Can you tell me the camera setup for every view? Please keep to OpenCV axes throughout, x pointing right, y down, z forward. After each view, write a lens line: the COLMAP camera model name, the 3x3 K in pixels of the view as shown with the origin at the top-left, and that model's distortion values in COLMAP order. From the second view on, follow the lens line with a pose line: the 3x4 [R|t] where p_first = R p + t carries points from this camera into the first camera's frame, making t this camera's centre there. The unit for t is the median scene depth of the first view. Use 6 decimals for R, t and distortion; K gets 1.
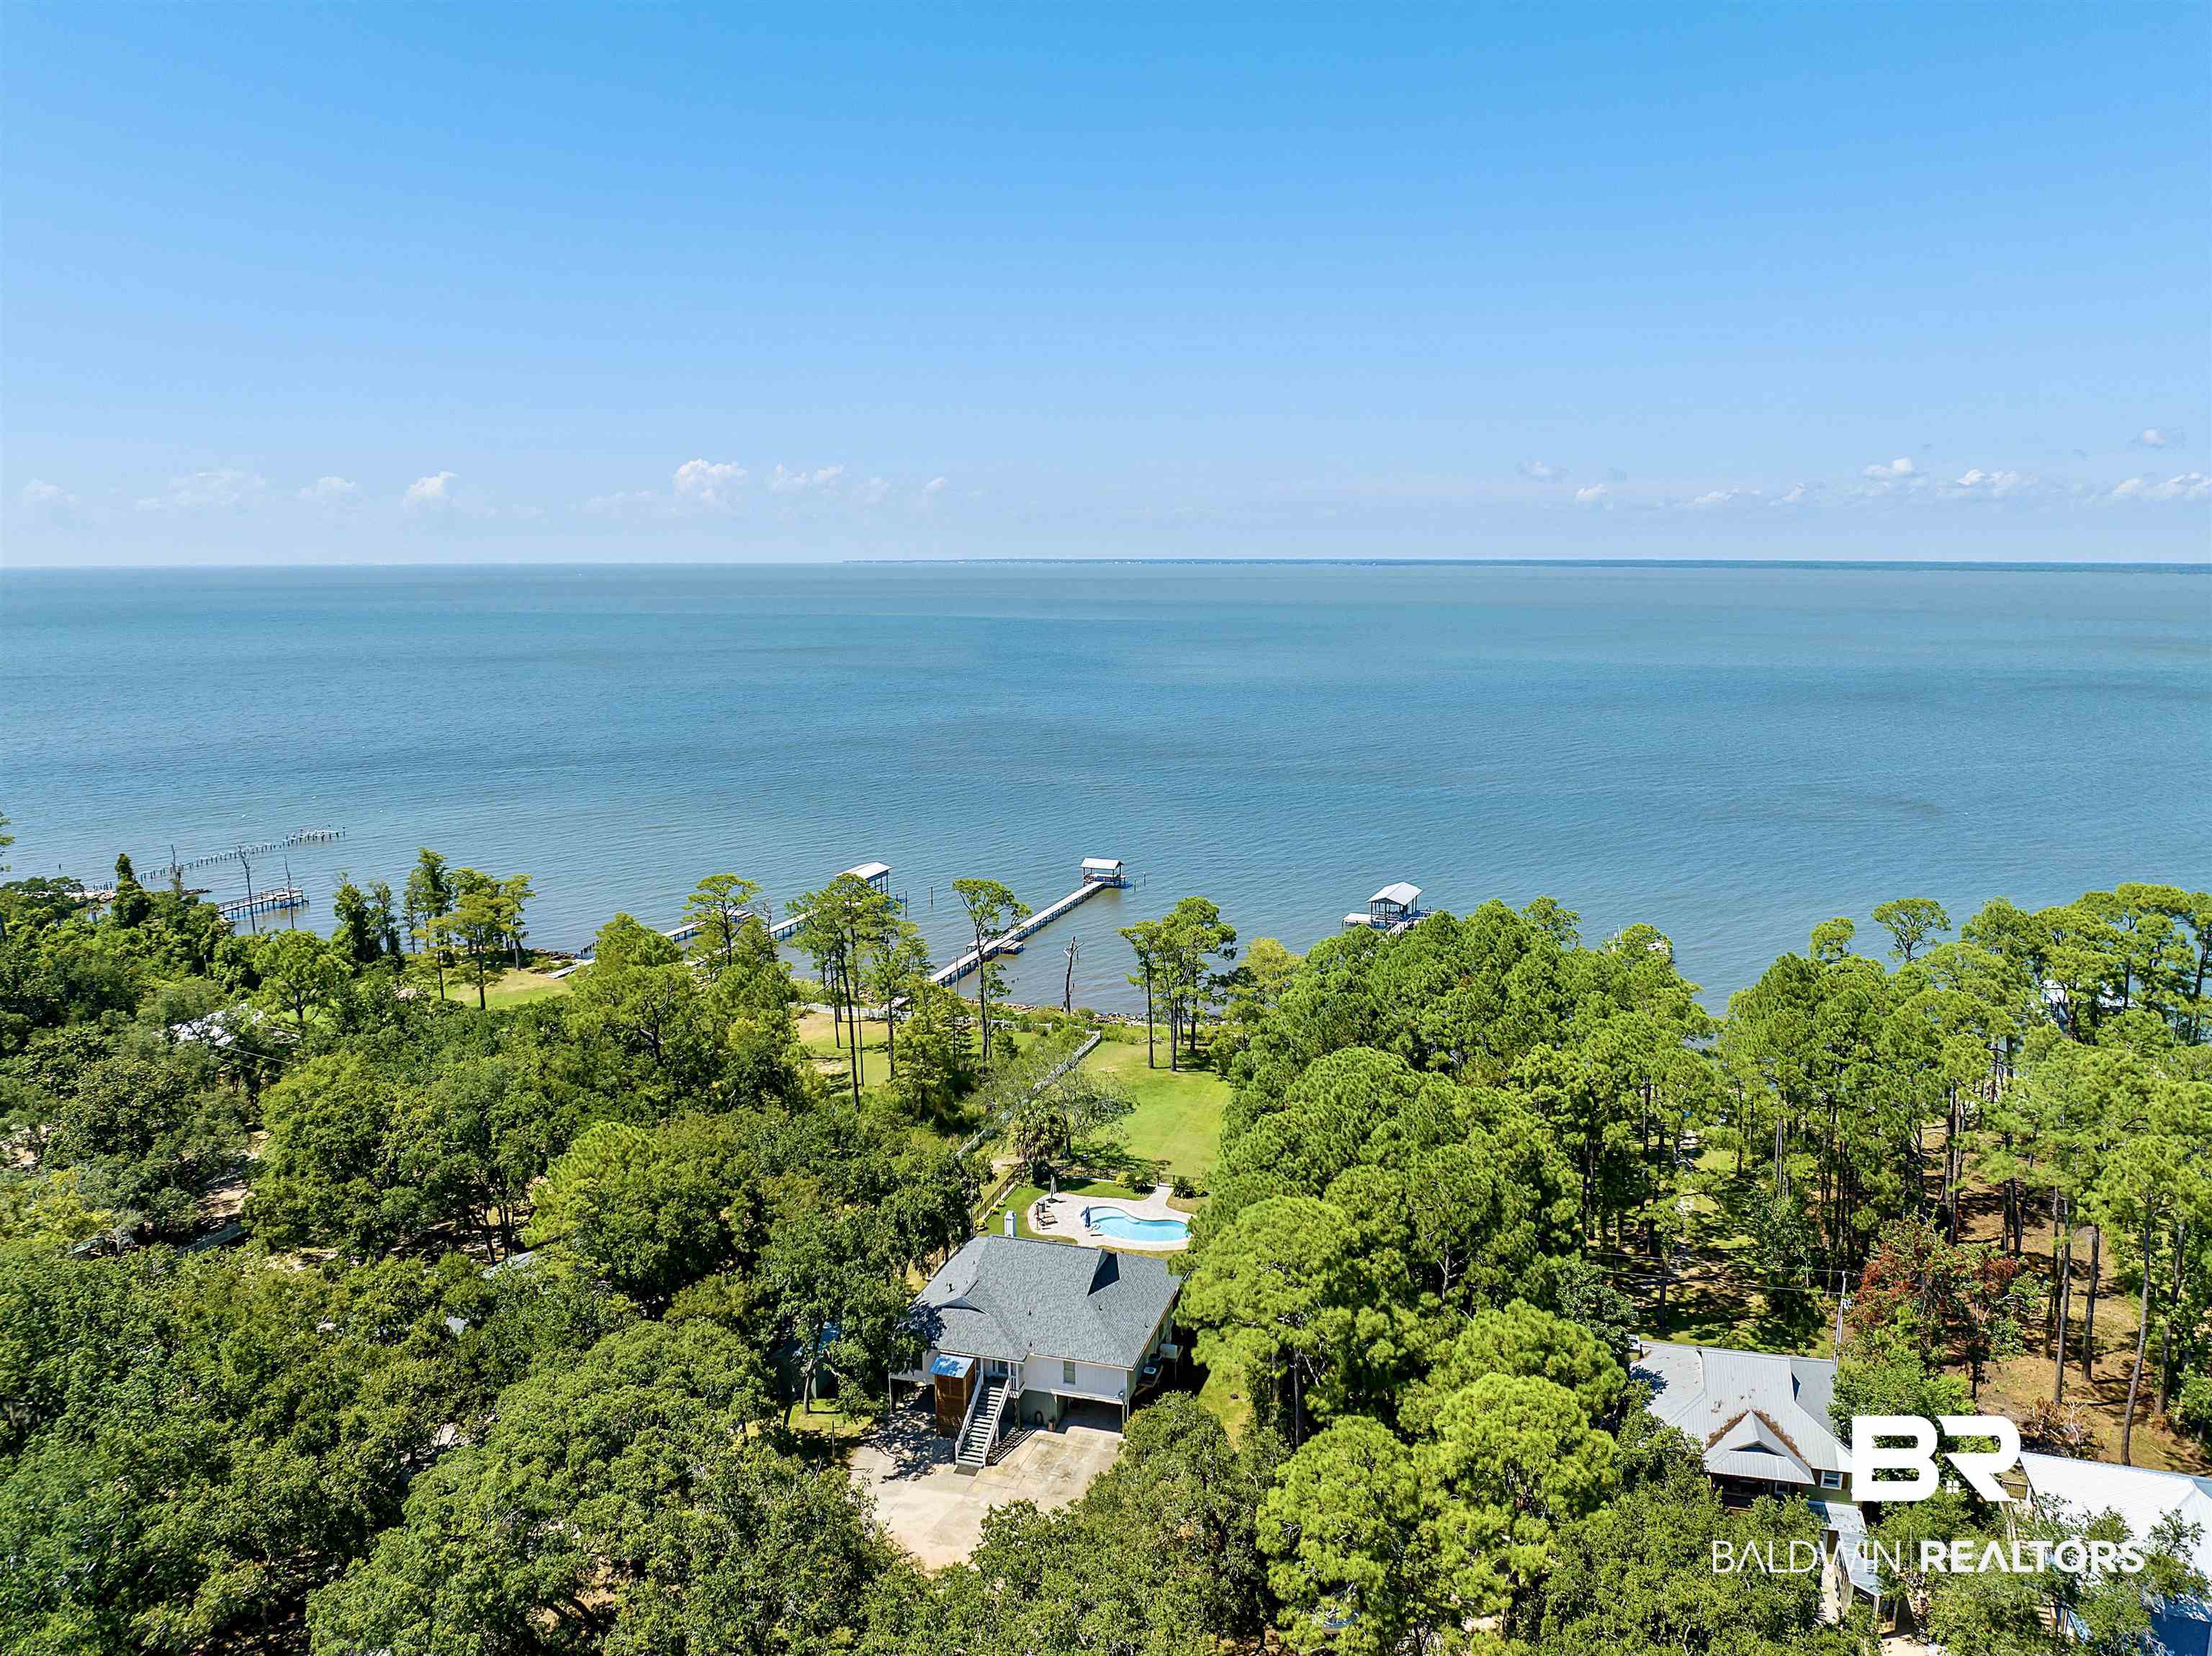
lens RADIAL K [[1576.8, 0, 1107.7], [0, 1576.8, 826.6], [0, 0, 1]] dist [-0.045451, 0.004793]
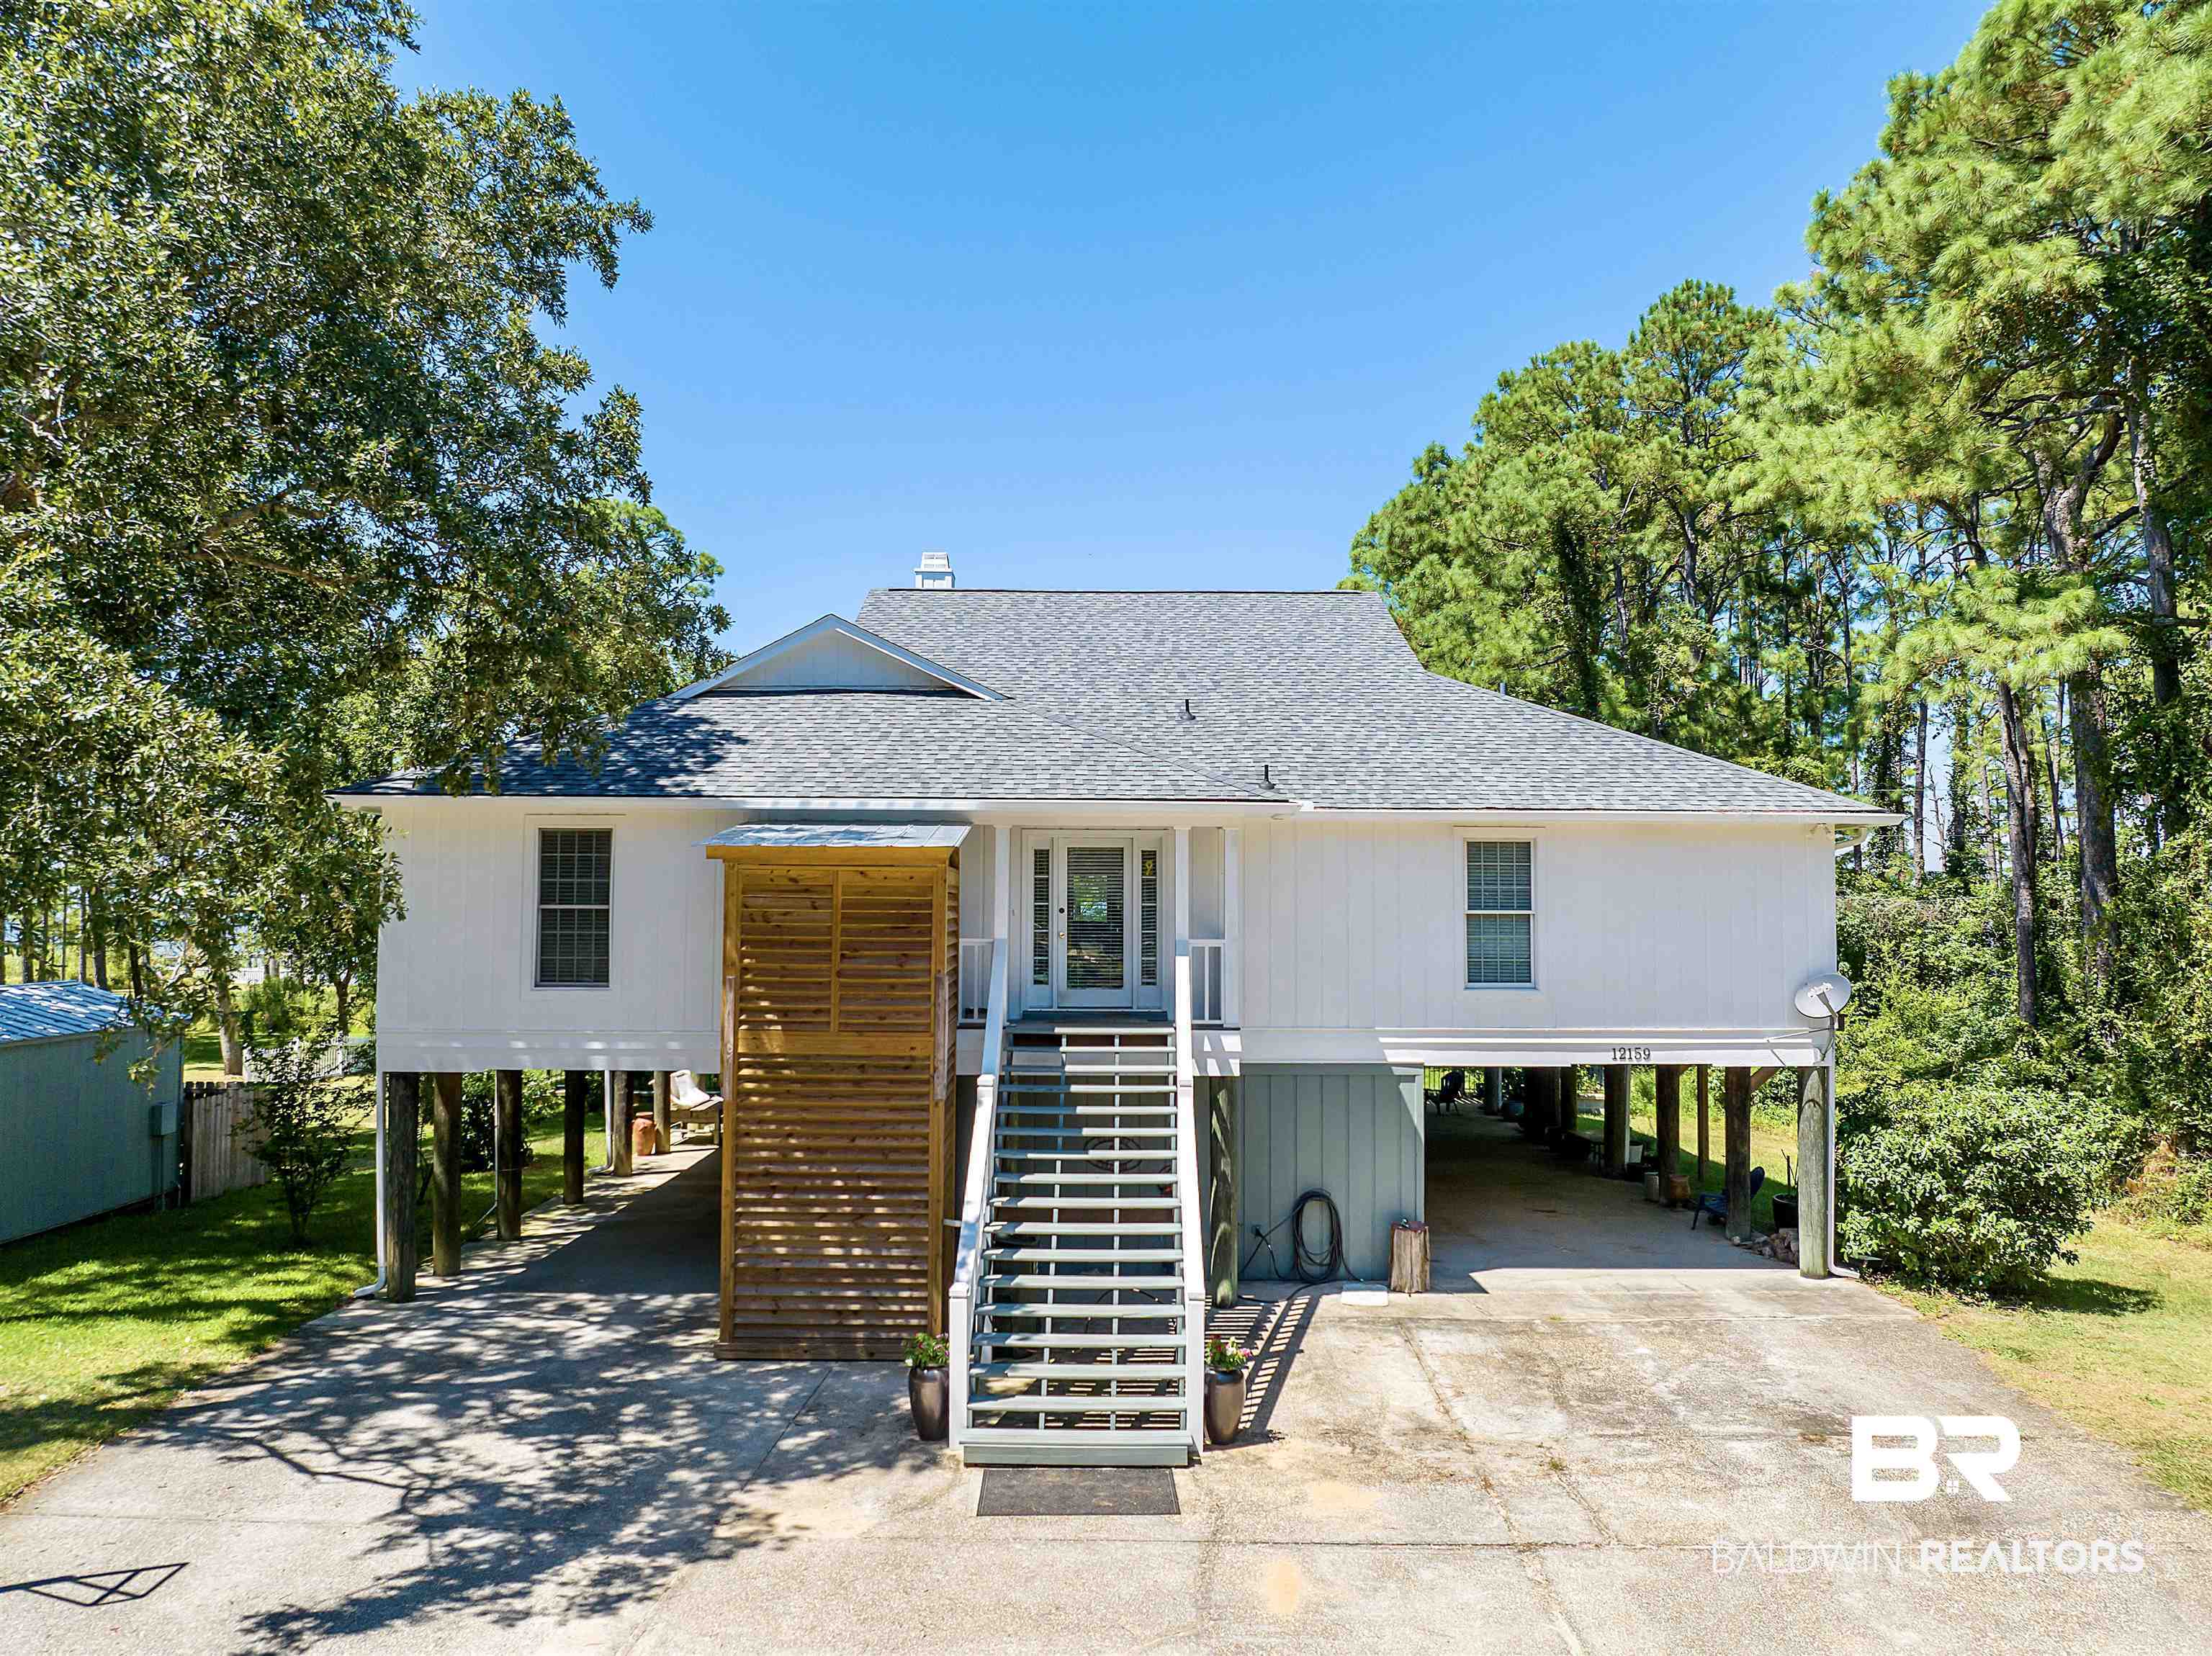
lens RADIAL K [[1576.8, 0, 1106.0], [0, 1576.8, 831.1], [0, 0, 1]] dist [-0.045451, 0.004793]
pose [[0.958436, 0.022687, 0.284403, -0.118100], [0.023232, 0.987318, -0.157048, 0.373063], [-0.284359, 0.157128, 0.945754, 0.864827]]
